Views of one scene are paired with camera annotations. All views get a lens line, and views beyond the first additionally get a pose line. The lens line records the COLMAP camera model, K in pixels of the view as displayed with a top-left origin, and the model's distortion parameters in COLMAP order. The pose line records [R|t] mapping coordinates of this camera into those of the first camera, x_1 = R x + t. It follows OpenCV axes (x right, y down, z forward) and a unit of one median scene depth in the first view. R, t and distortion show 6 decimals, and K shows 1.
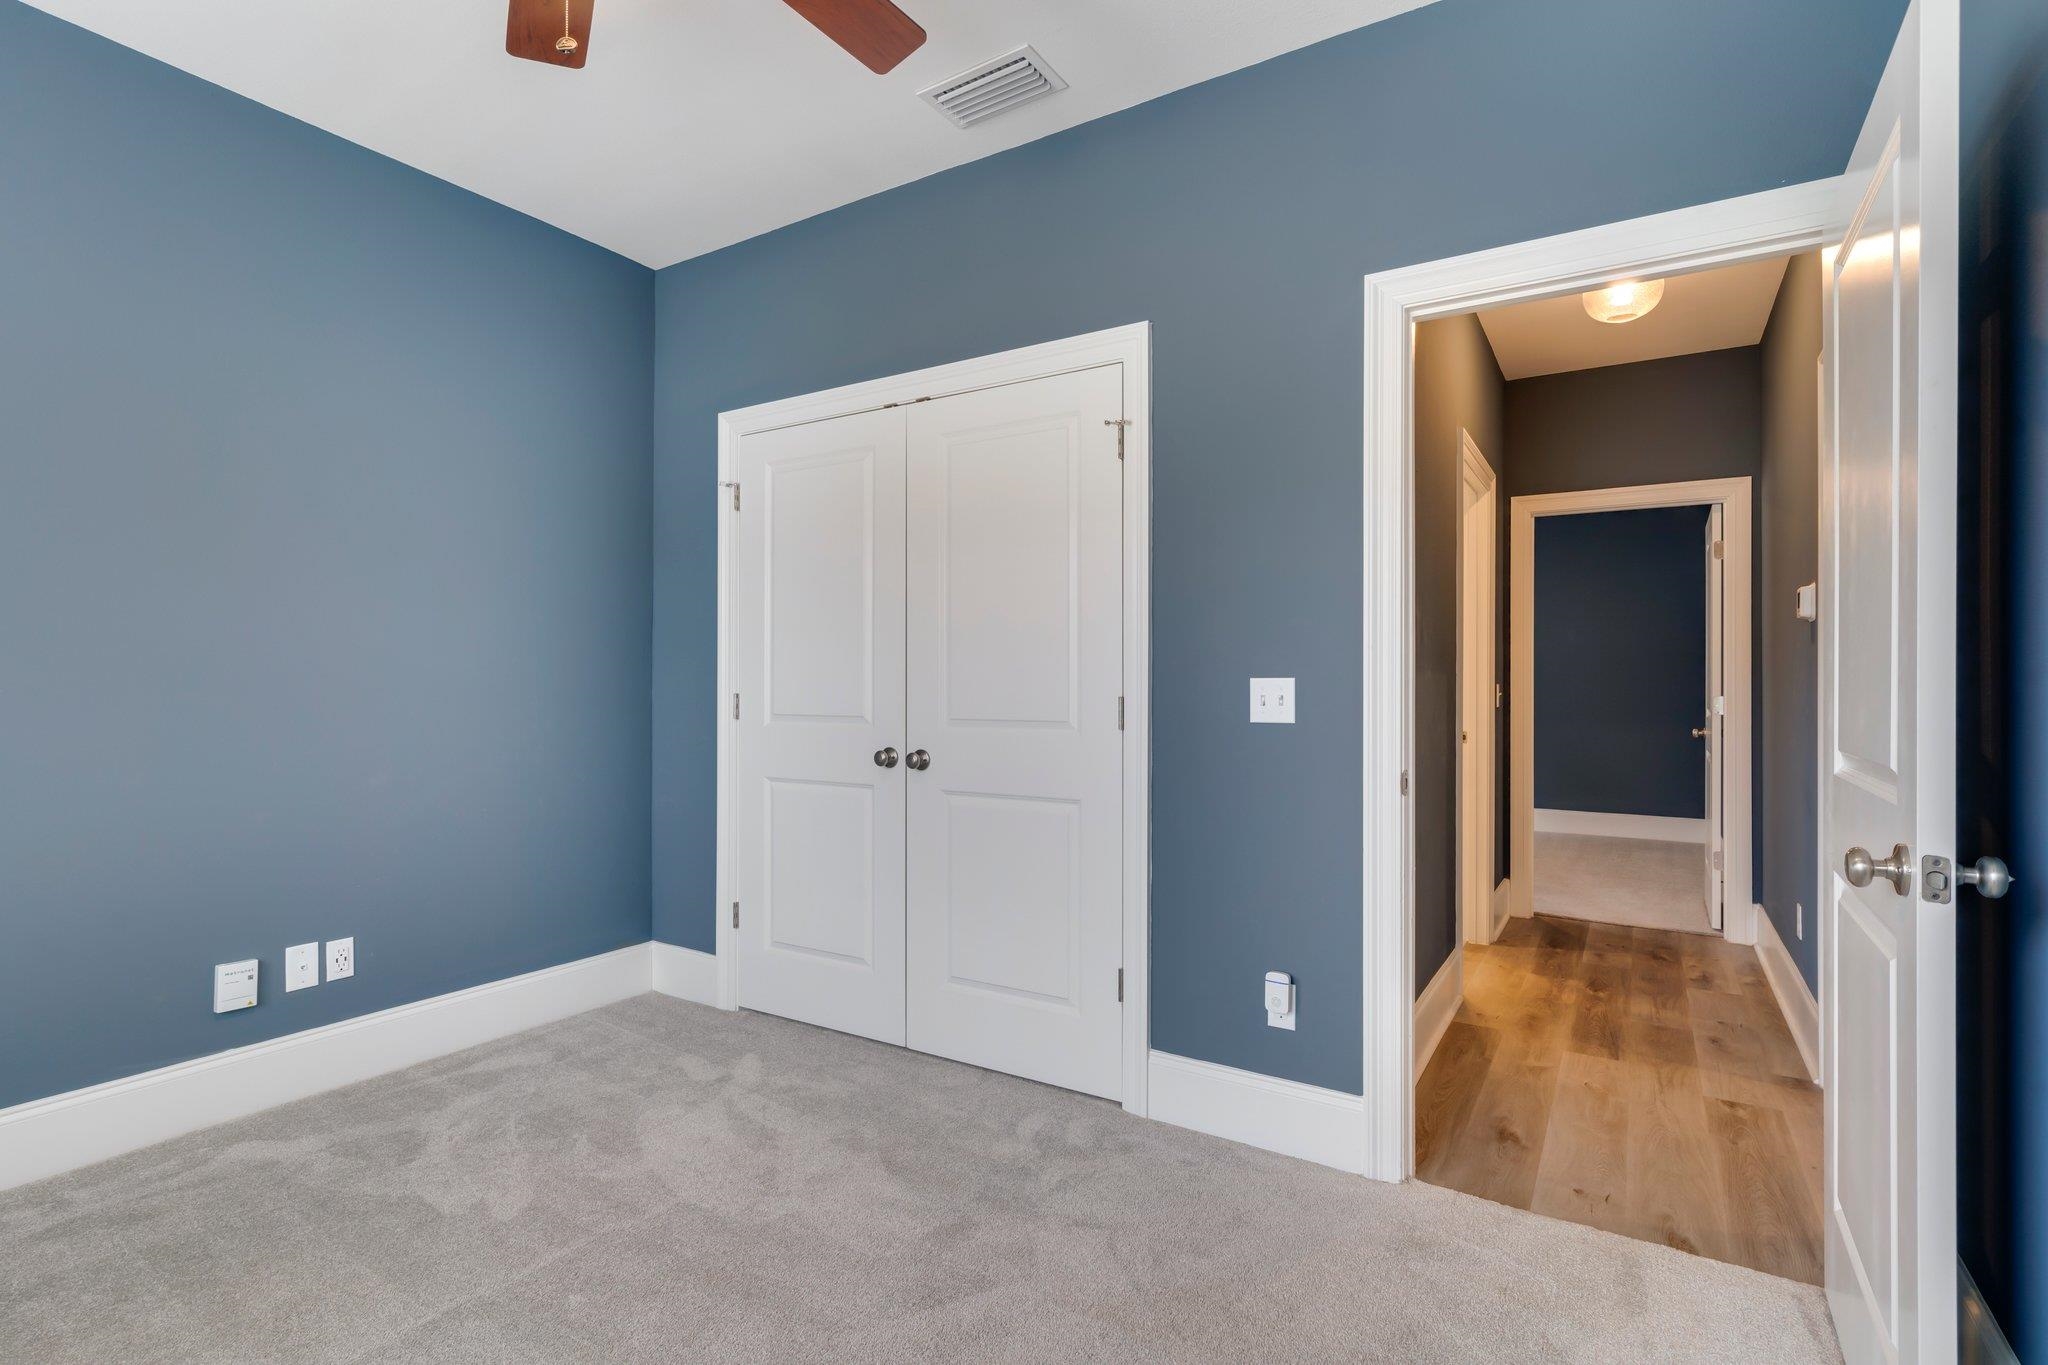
lens RADIAL K [[990.2, 0, 1022.8], [0, 990.2, 682.8], [0, 0, 1]] dist [0.004374, -0.000820]
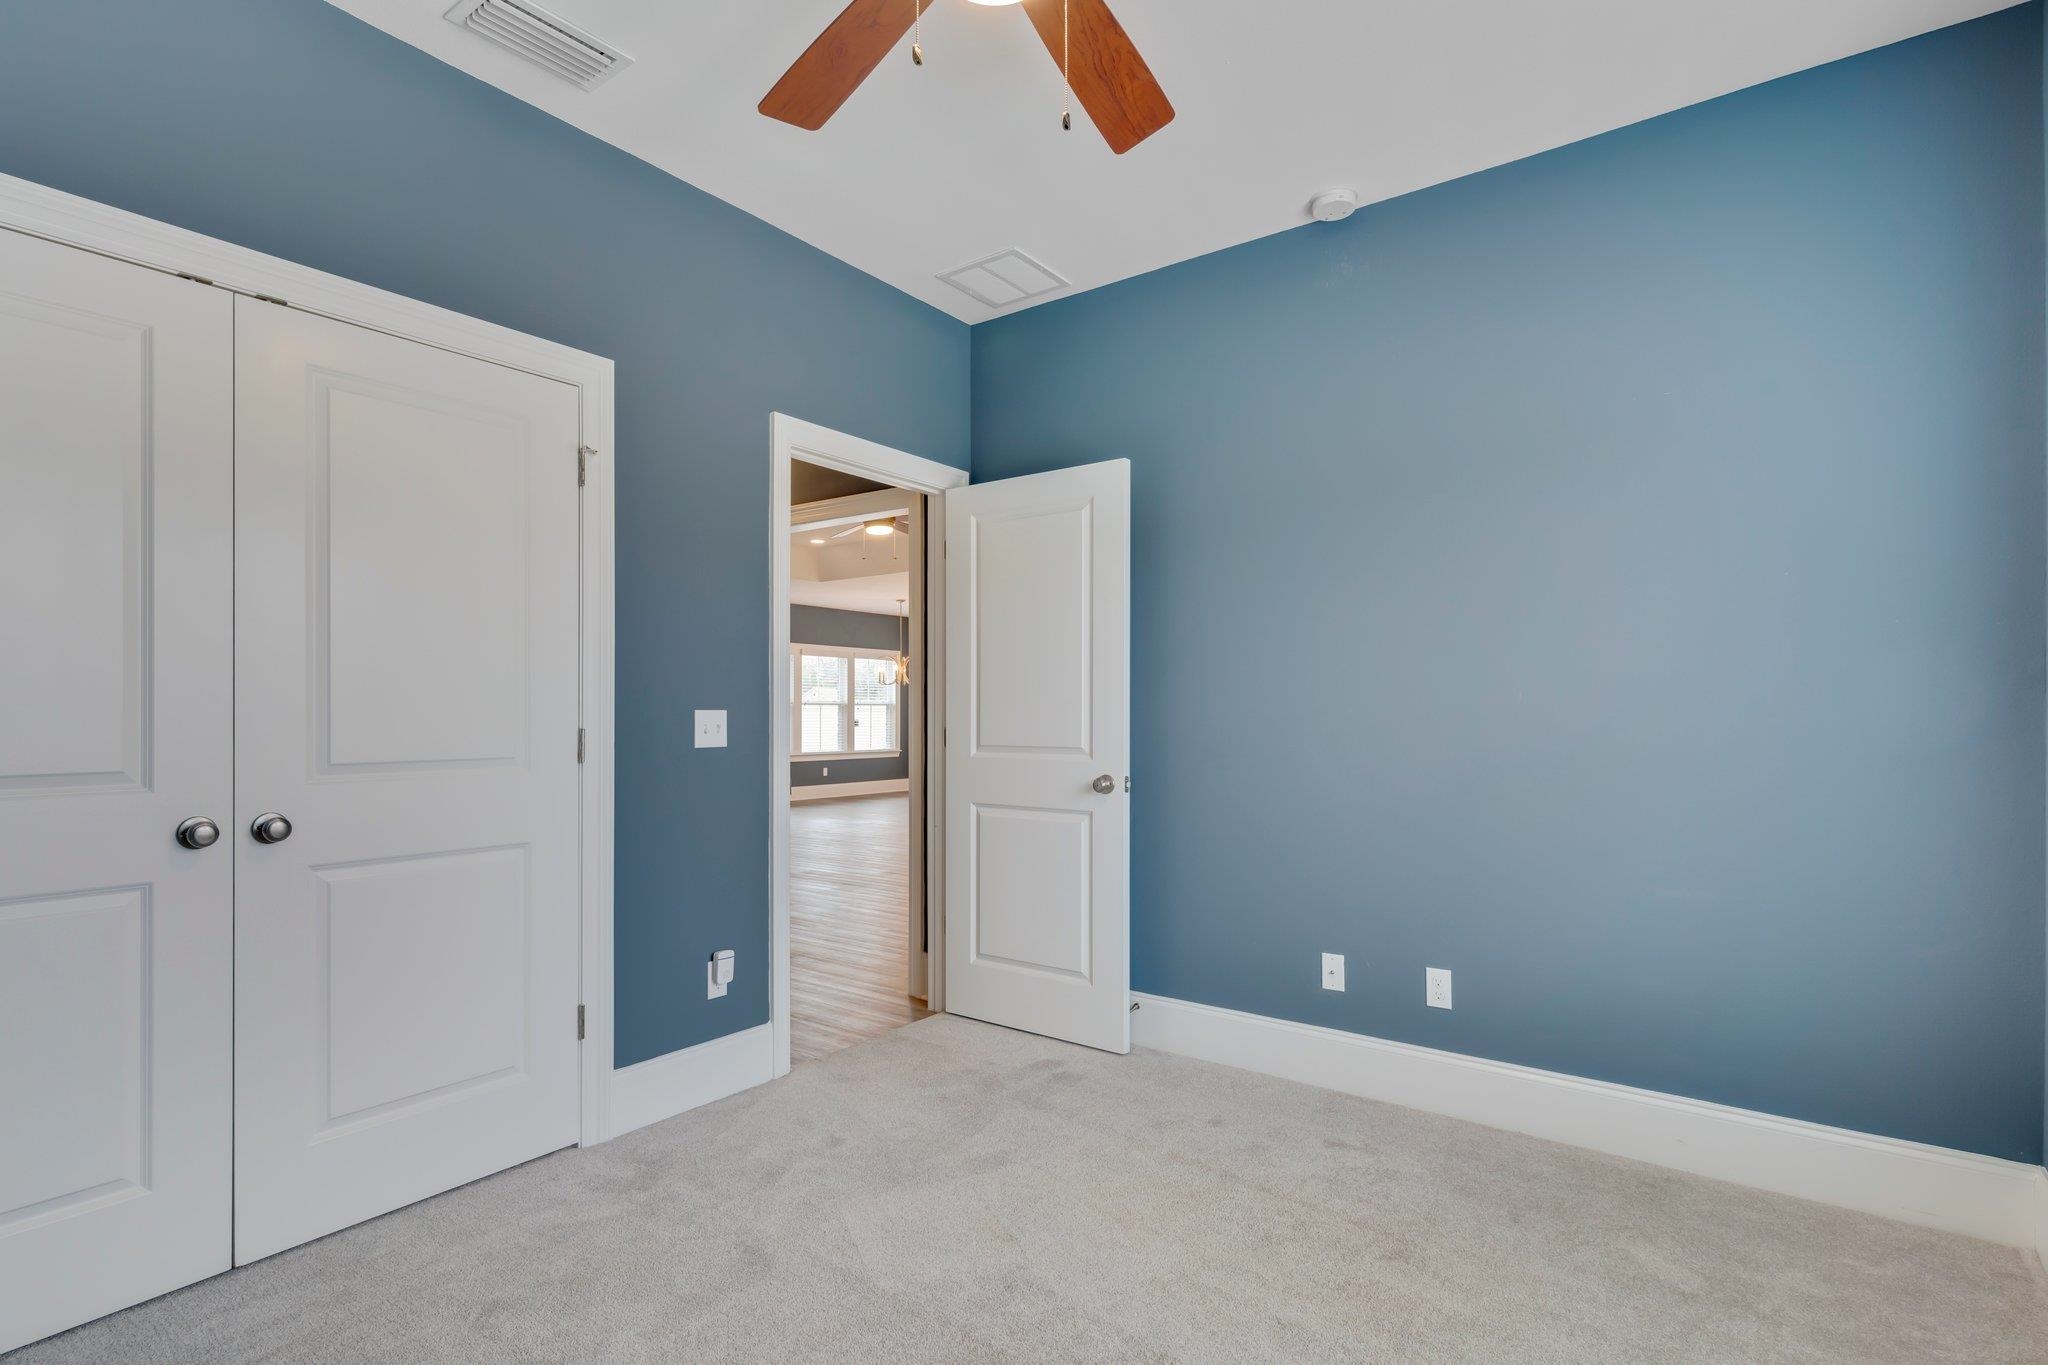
lens RADIAL K [[990.2, 0, 1021.6], [0, 990.2, 700.0], [0, 0, 1]] dist [0.004374, -0.000820]
pose [[0.071746, 0.004175, 0.997414, -0.870057], [-0.010061, 0.999943, -0.003461, -0.015842], [-0.997372, -0.009786, 0.071784, 0.507197]]
